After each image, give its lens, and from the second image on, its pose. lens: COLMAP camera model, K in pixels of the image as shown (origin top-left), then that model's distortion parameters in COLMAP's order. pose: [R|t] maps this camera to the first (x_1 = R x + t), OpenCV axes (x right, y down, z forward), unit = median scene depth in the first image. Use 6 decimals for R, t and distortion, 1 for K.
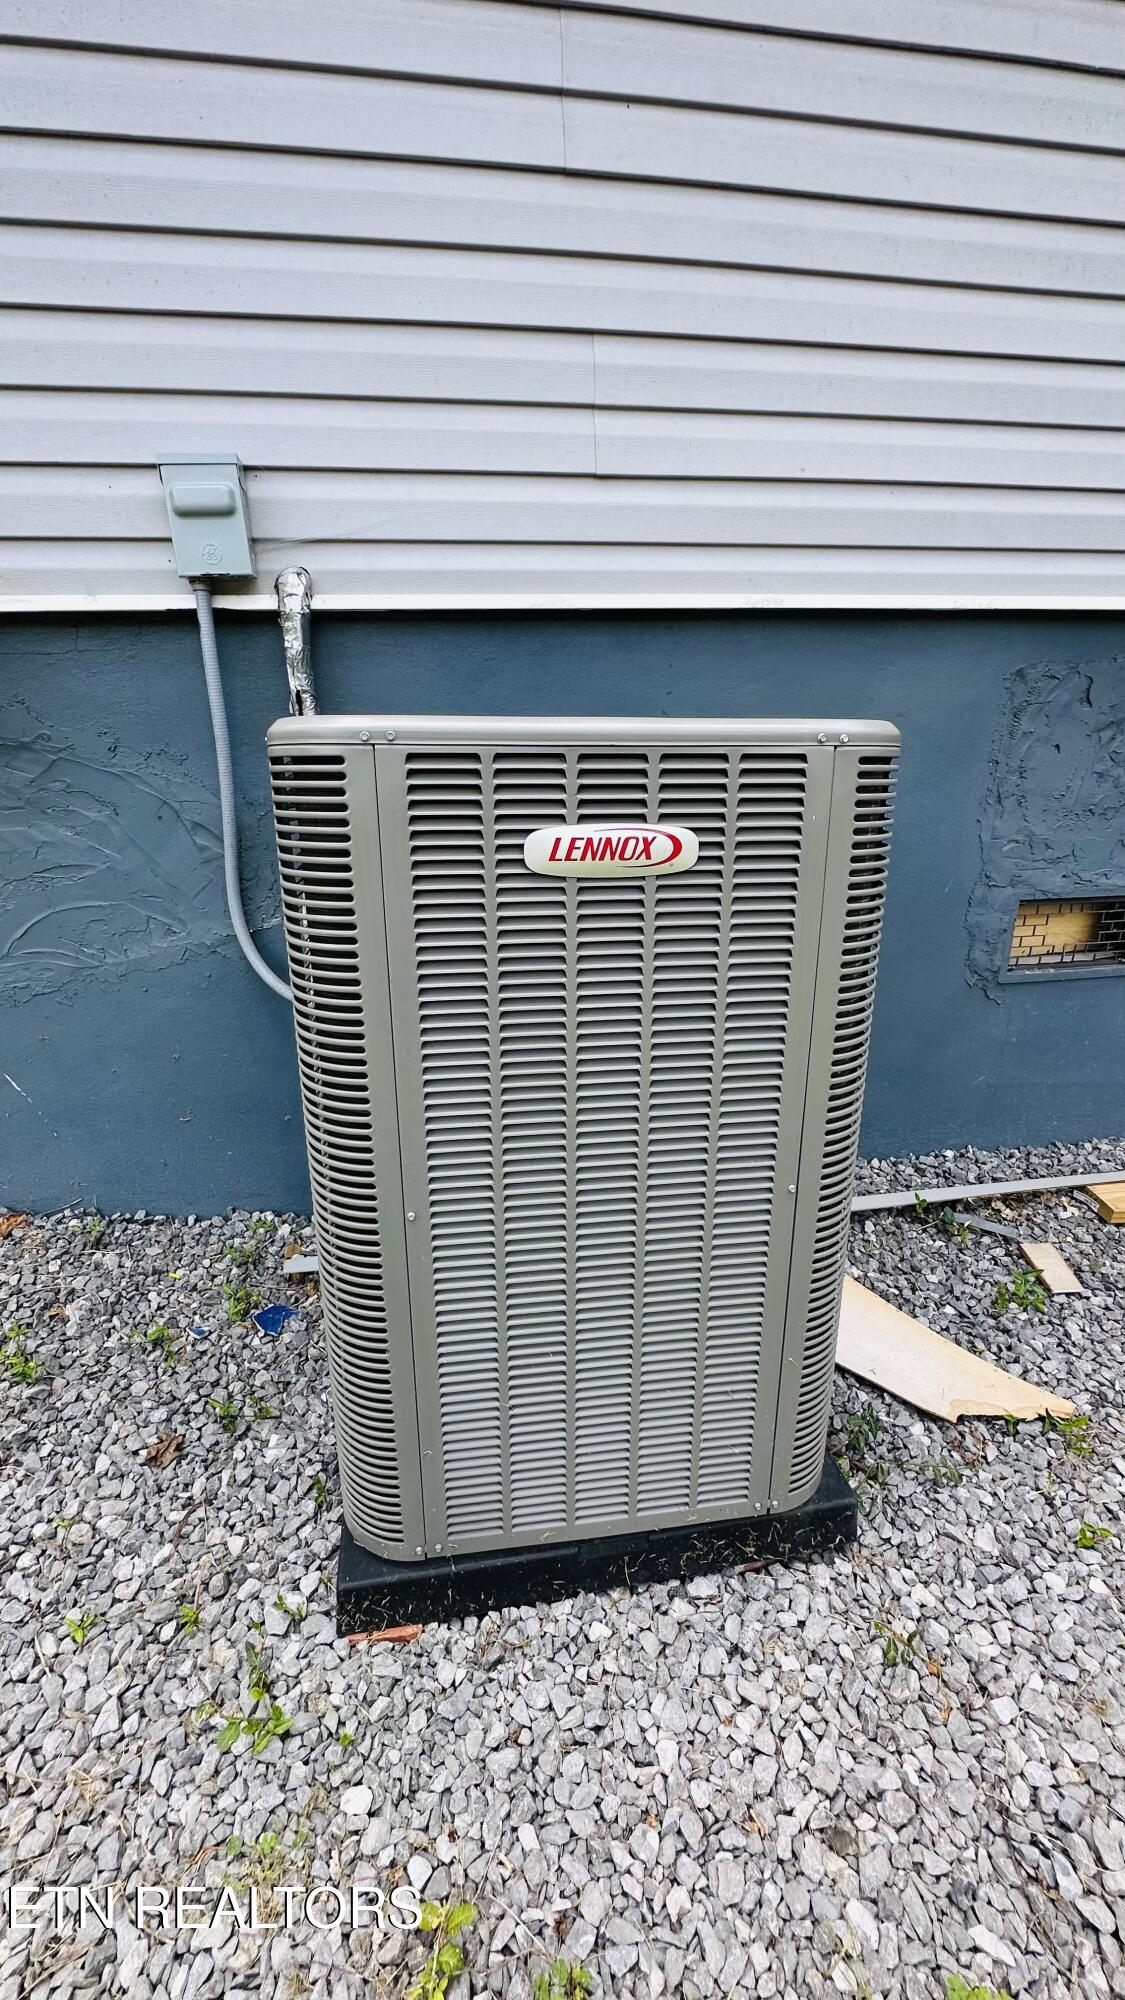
lens RADIAL K [[800.3, 0, 555.0], [0, 800.3, 1001.6], [0, 0, 1]] dist [-0.003643, 0.000546]
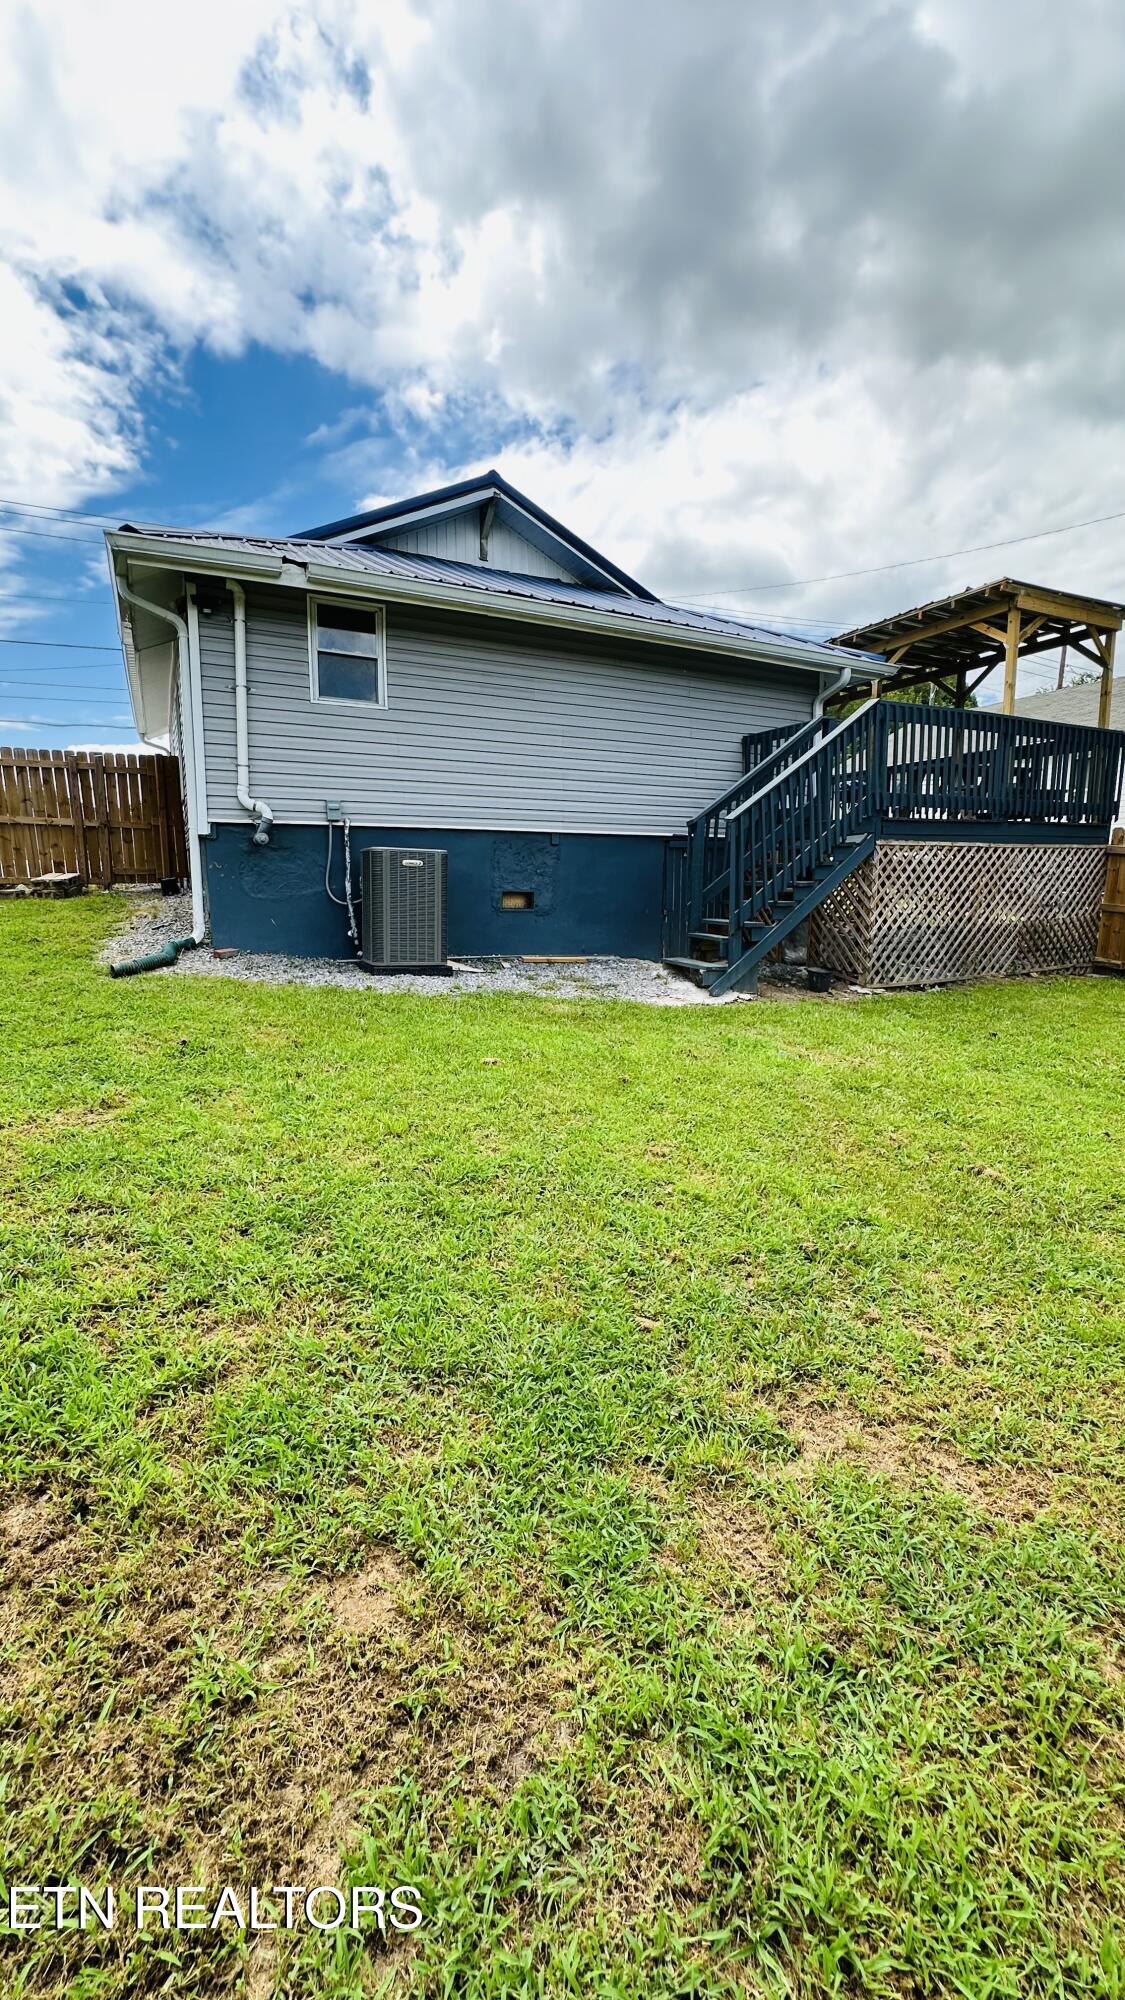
lens RADIAL K [[800.3, 0, 561.4], [0, 800.3, 1000.2], [0, 0, 1]] dist [-0.003643, 0.000546]
pose [[0.952416, -0.020074, 0.304139, -0.567139], [0.063737, 0.988886, -0.134324, 1.368321], [-0.298062, 0.147317, 0.943110, -3.994535]]
